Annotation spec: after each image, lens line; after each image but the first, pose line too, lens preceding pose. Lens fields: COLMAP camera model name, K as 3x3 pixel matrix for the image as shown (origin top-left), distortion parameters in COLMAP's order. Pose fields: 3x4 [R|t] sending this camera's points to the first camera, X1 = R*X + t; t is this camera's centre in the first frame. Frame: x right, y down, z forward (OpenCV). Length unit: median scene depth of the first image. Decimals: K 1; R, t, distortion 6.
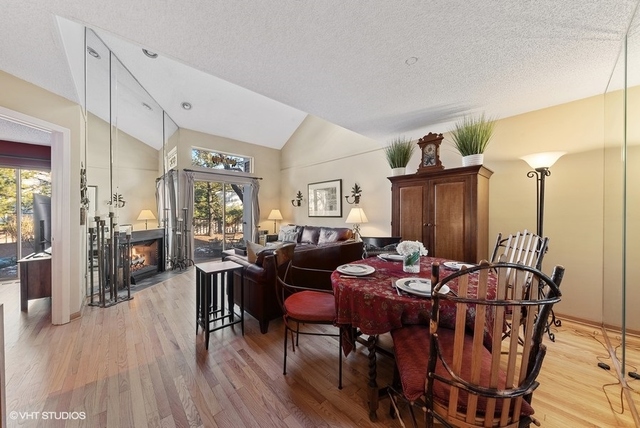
lens RADIAL K [[210.9, 0, 319.1], [0, 210.9, 215.7], [0, 0, 1]] dist [0.000512, 0.000018]
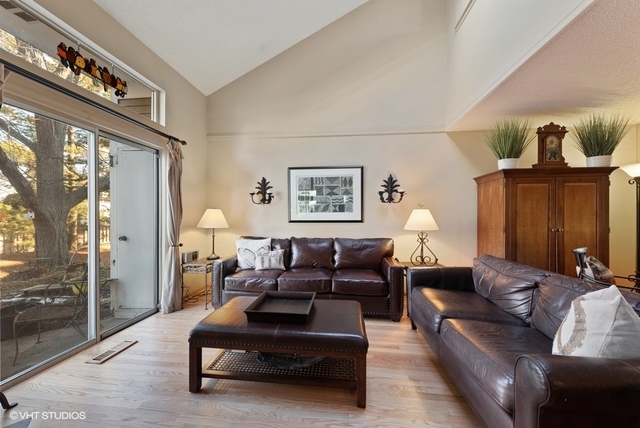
lens RADIAL K [[232.6, 0, 321.6], [0, 232.6, 218.9], [0, 0, 1]] dist [-0.001162, -0.000809]
pose [[0.766503, -0.007632, 0.642195, -0.790656], [0.007578, 0.999967, 0.002839, -0.011653], [-0.642196, 0.002690, 0.766536, 0.865599]]
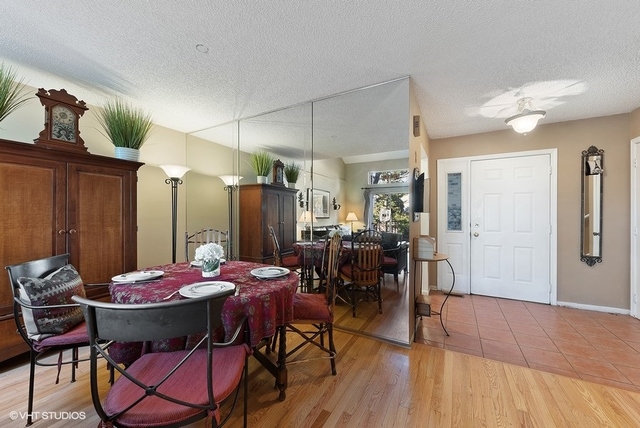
lens RADIAL K [[247.1, 0, 318.5], [0, 247.1, 214.4], [0, 0, 1]] dist [-0.000490, -0.000073]
pose [[-0.281375, -0.002046, 0.959596, -0.417154], [0.004974, 0.999981, 0.003590, -0.009155], [-0.959585, 0.005784, -0.281359, 0.456497]]
